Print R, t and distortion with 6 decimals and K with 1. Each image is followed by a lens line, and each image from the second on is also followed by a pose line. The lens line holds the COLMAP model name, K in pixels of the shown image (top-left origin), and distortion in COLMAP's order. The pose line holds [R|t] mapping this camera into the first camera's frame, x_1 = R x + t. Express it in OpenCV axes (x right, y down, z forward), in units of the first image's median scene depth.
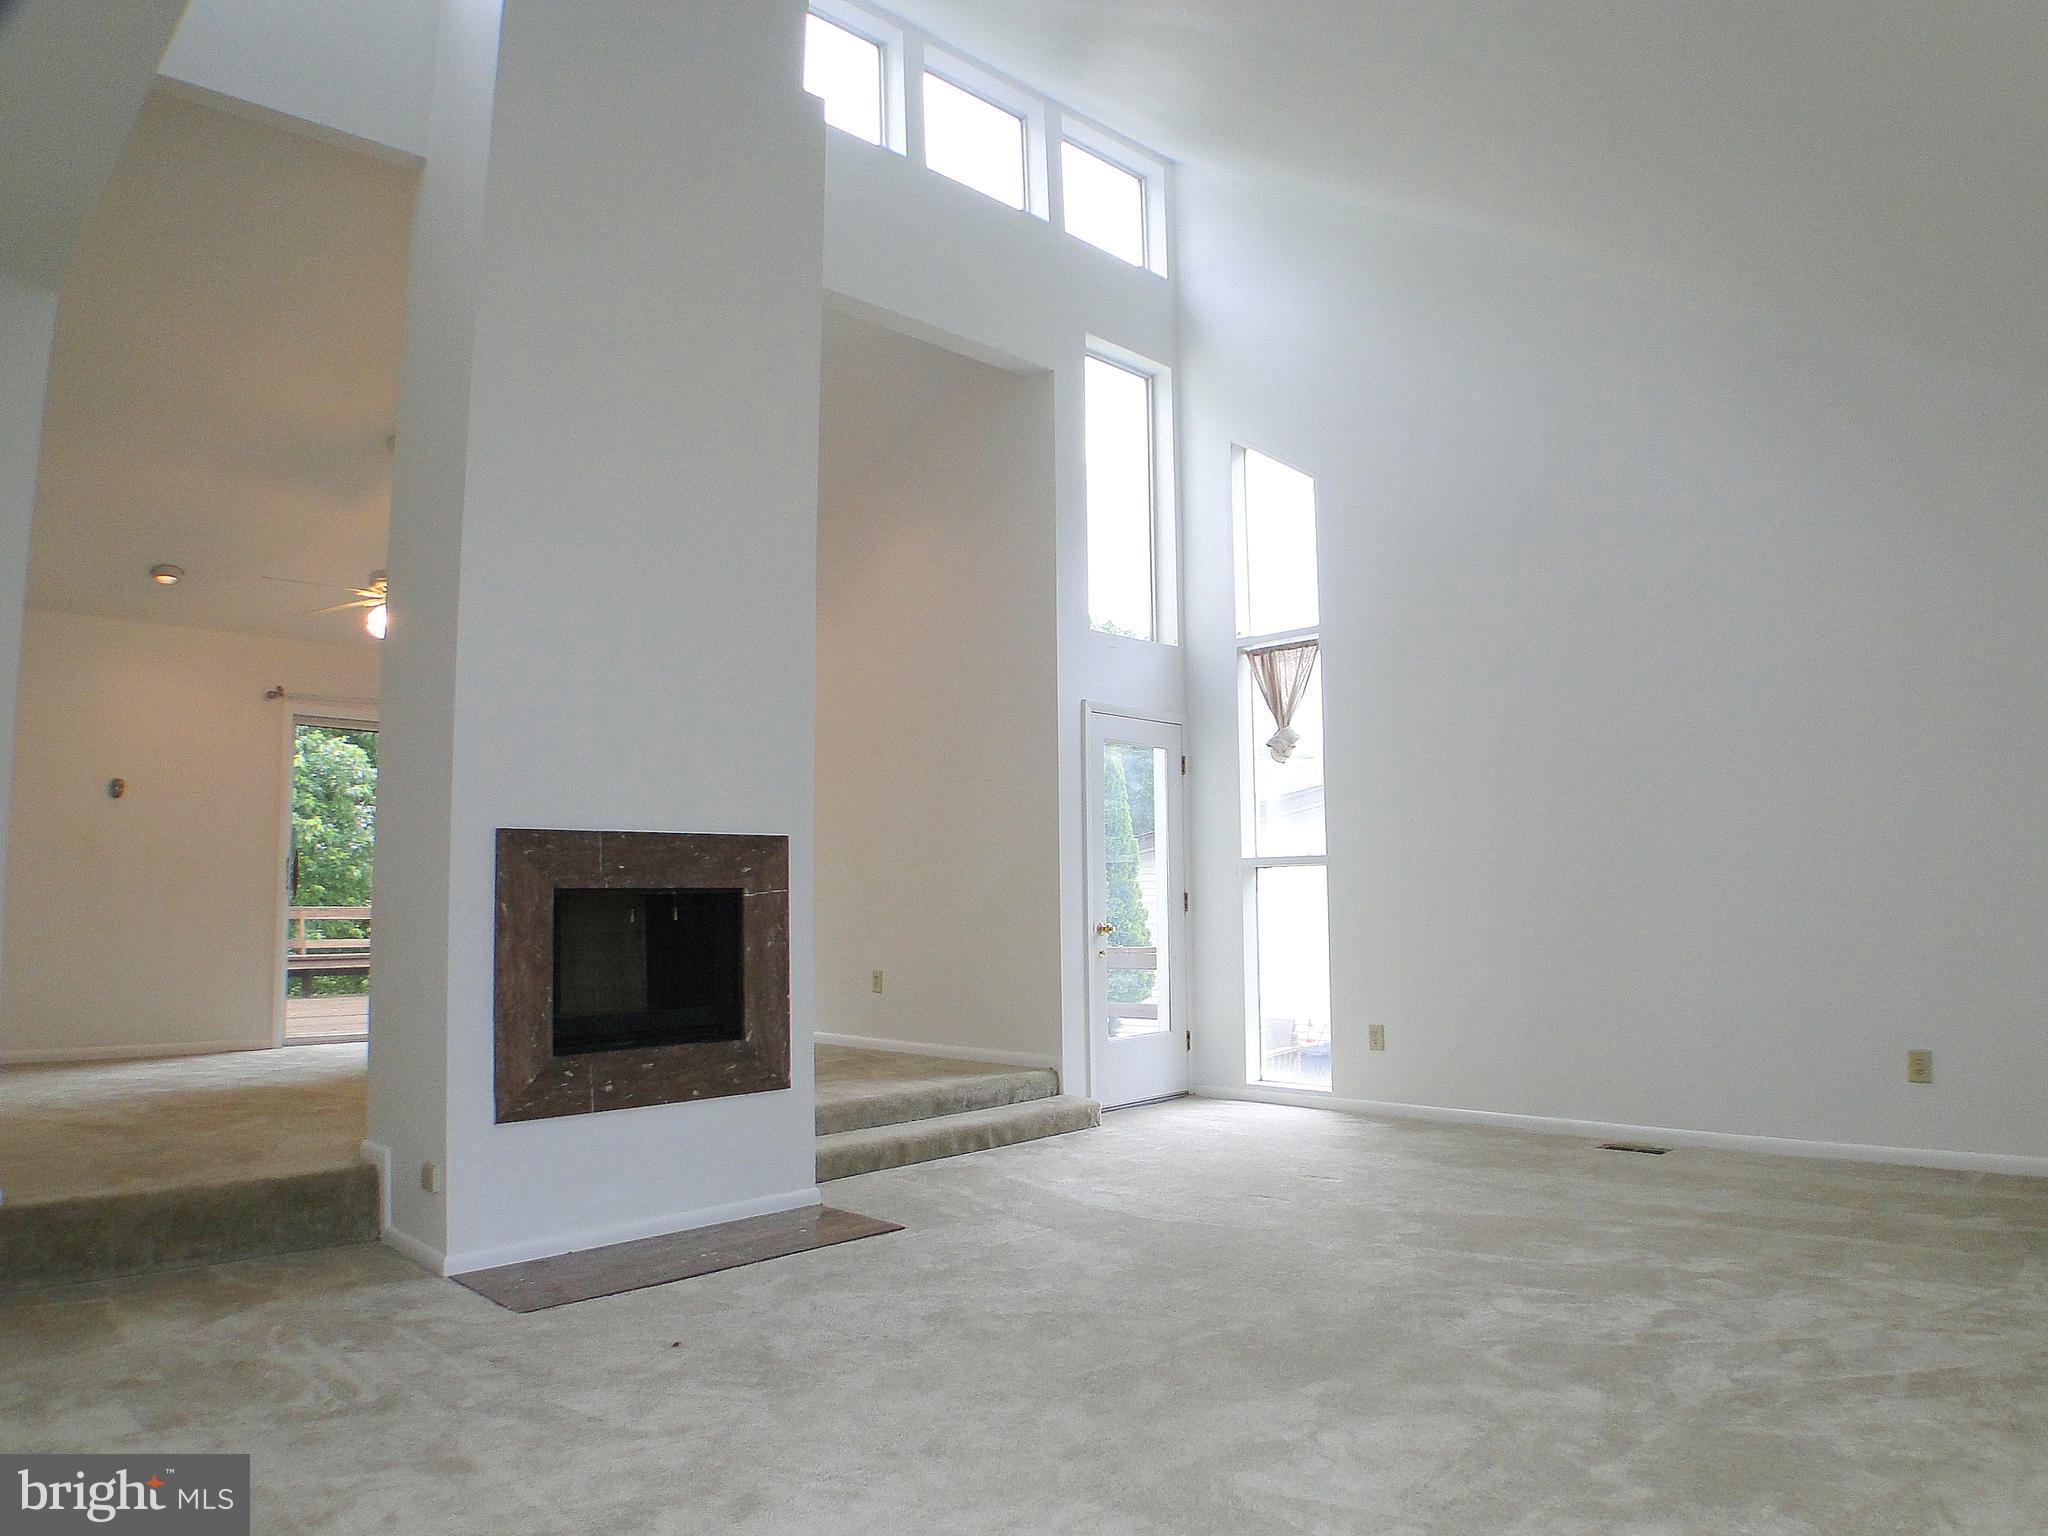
lens RADIAL K [[1340.5, 0, 1037.7], [0, 1340.5, 772.5], [0, 0, 1]] dist [-0.117440, 0.019204]
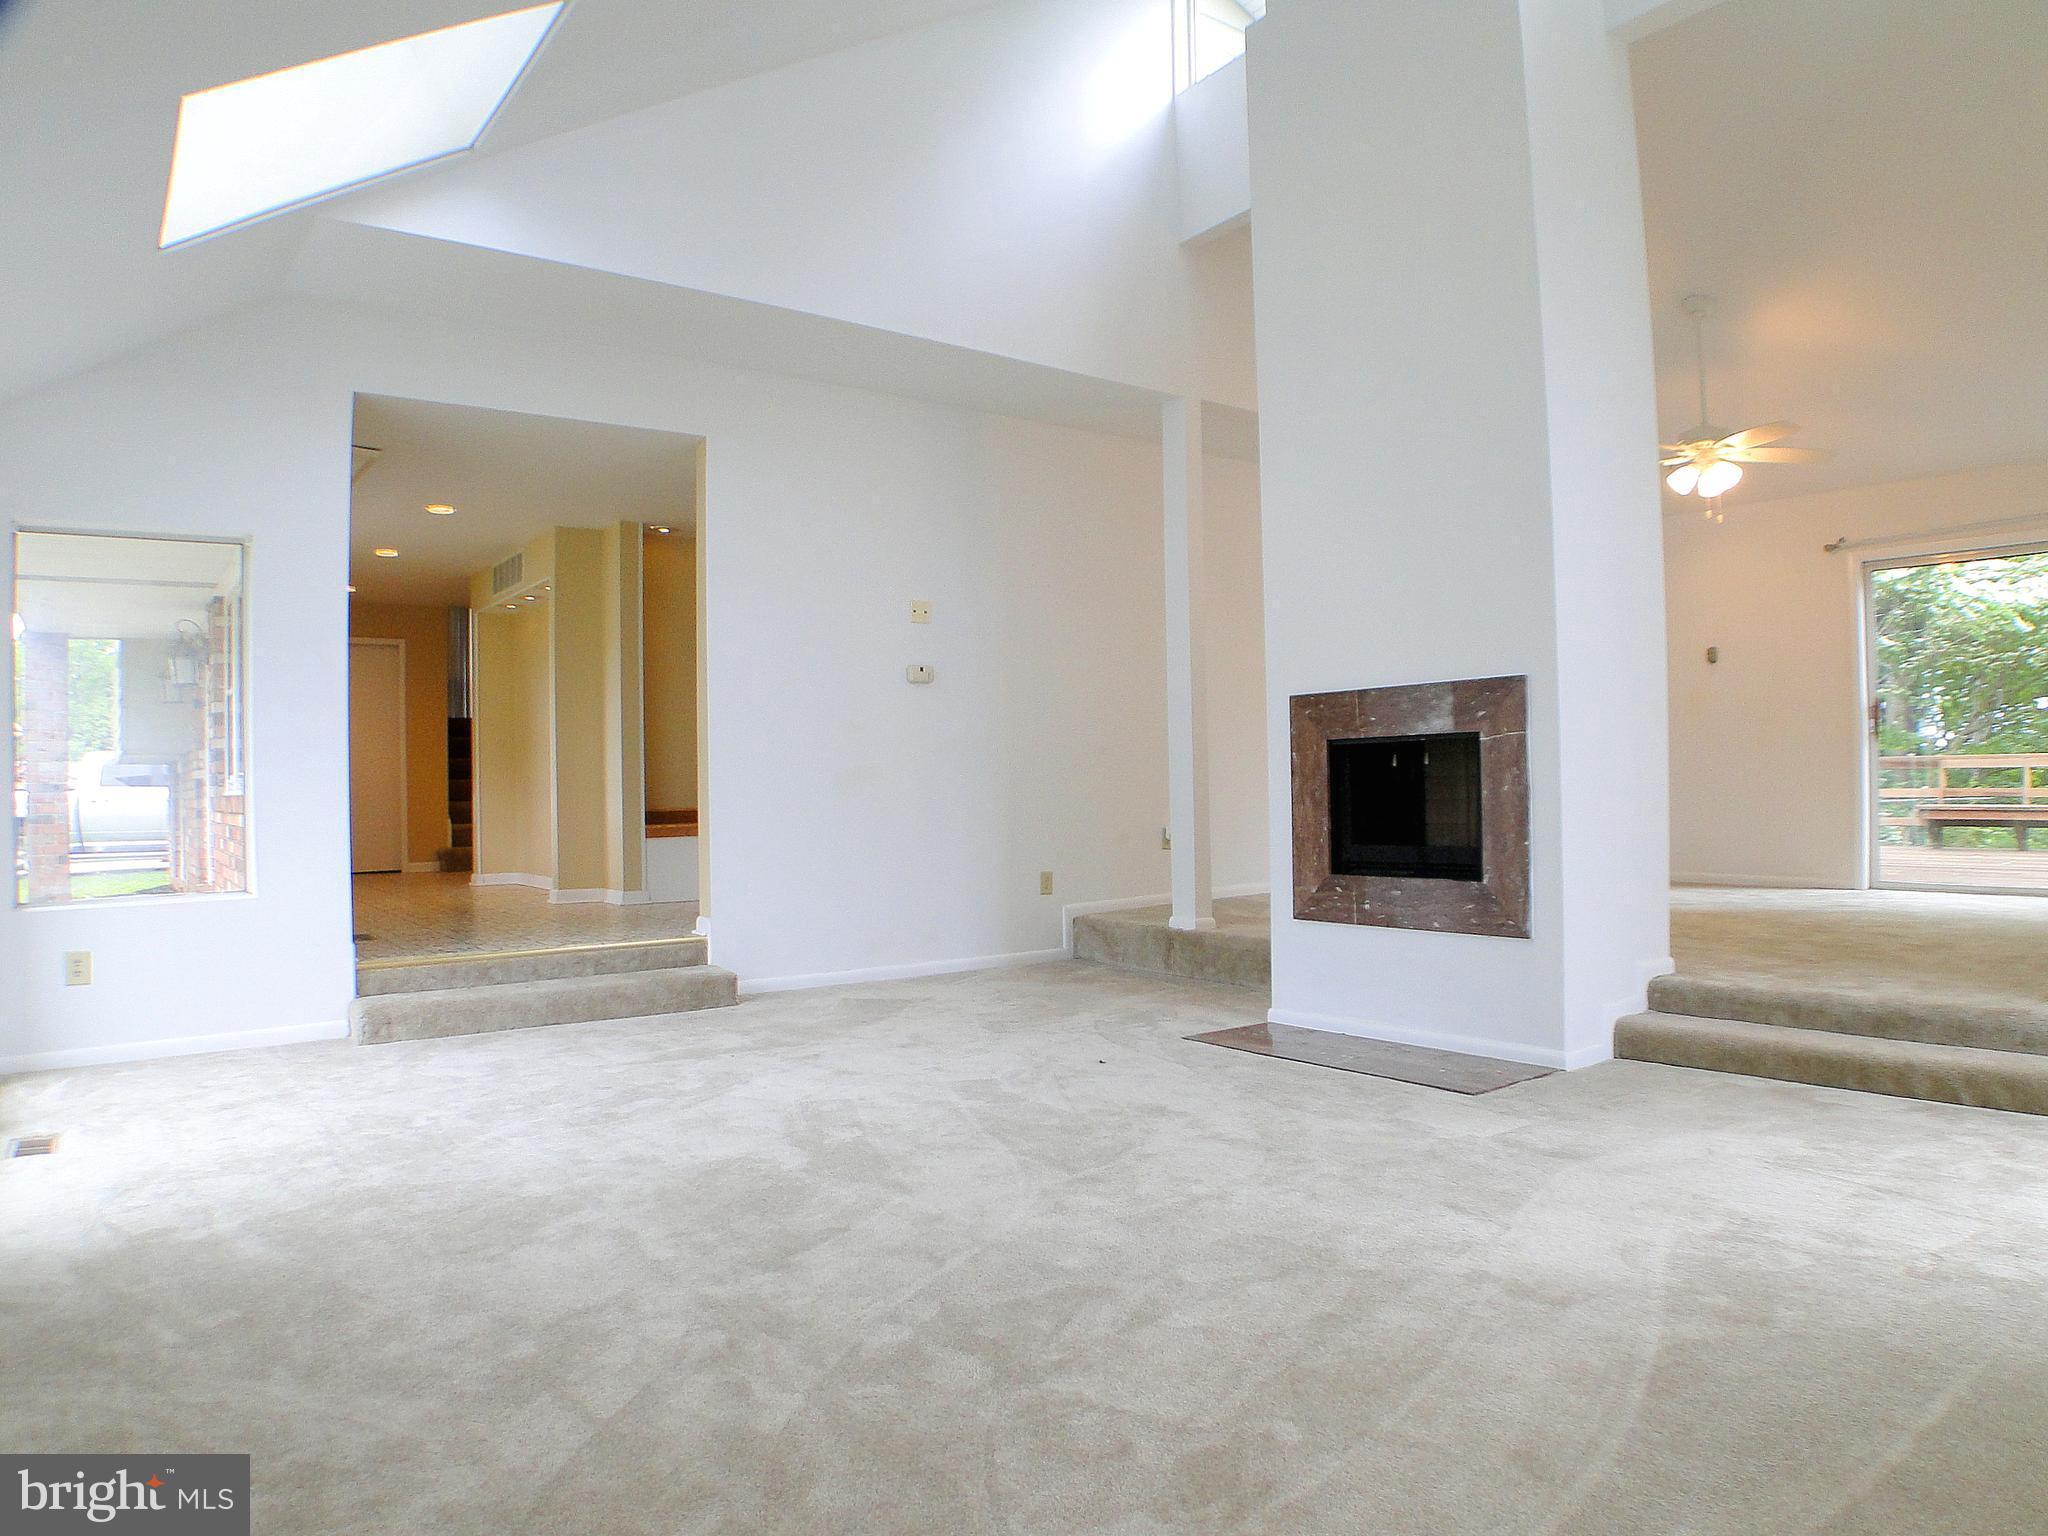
lens RADIAL K [[1340.5, 0, 1040.9], [0, 1340.5, 773.1], [0, 0, 1]] dist [-0.117440, 0.019204]
pose [[-0.143536, 0.009105, -0.989603, 0.814062], [0.113339, 0.993530, -0.007299, 0.087305], [0.983134, -0.113209, -0.143639, 0.814343]]
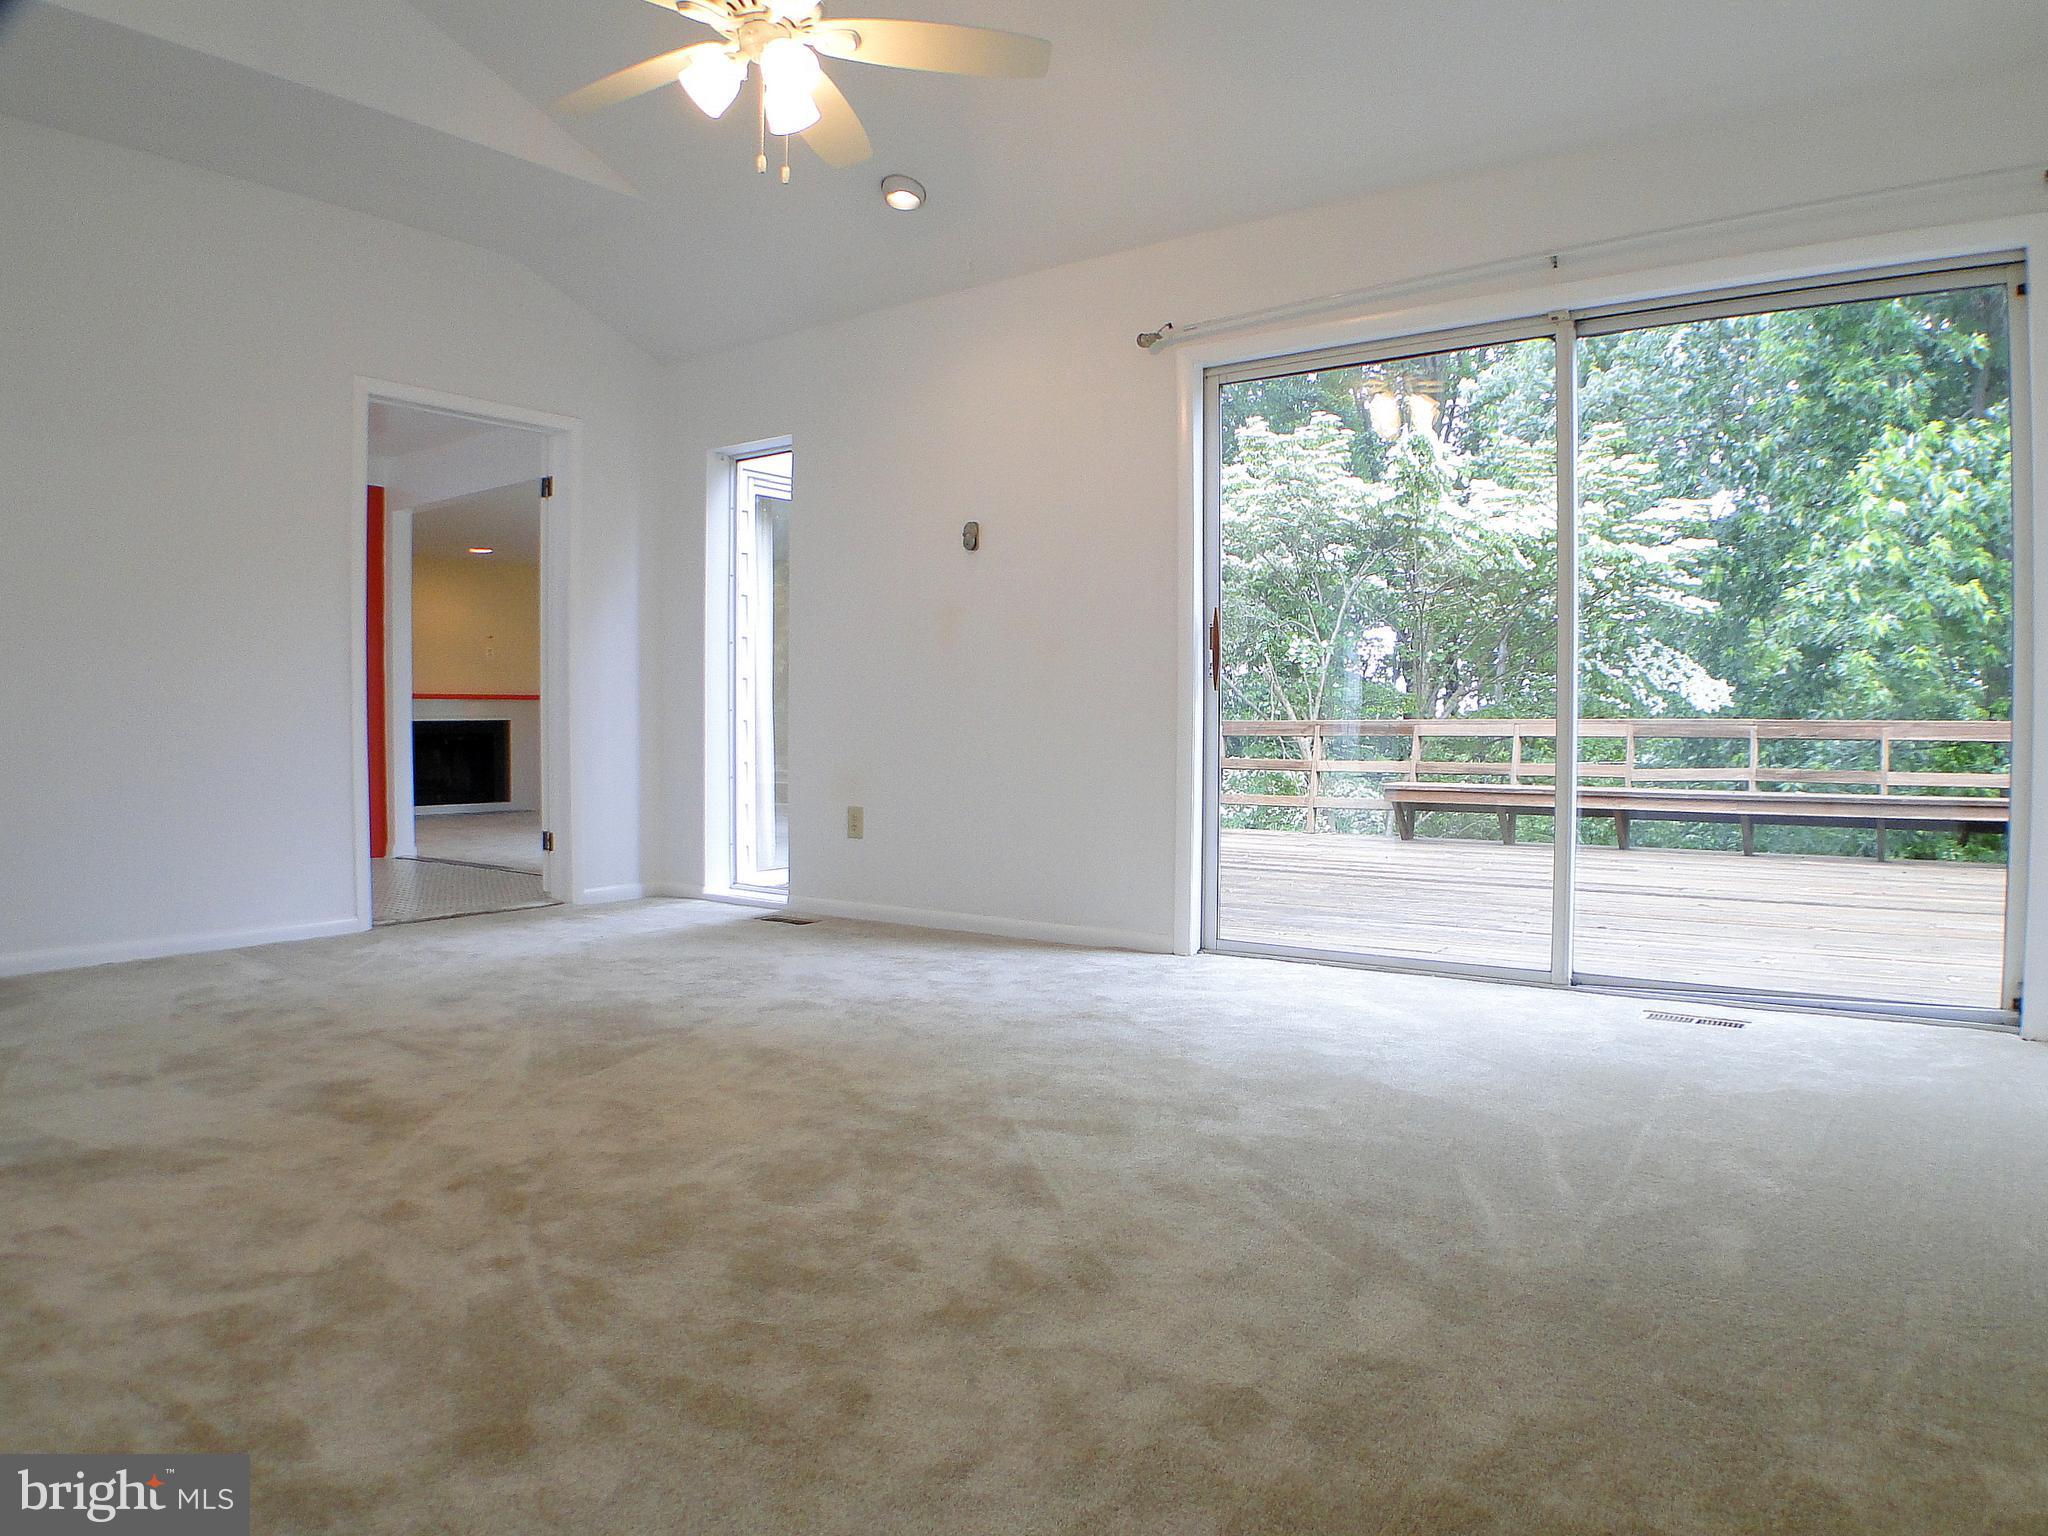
lens RADIAL K [[1340.5, 0, 1027.4], [0, 1340.5, 765.7], [0, 0, 1]] dist [-0.117440, 0.019204]
pose [[0.139281, 0.038322, -0.989511, -0.022225], [0.094698, 0.994156, 0.051832, 0.148051], [0.985714, -0.100924, 0.134838, 1.362822]]
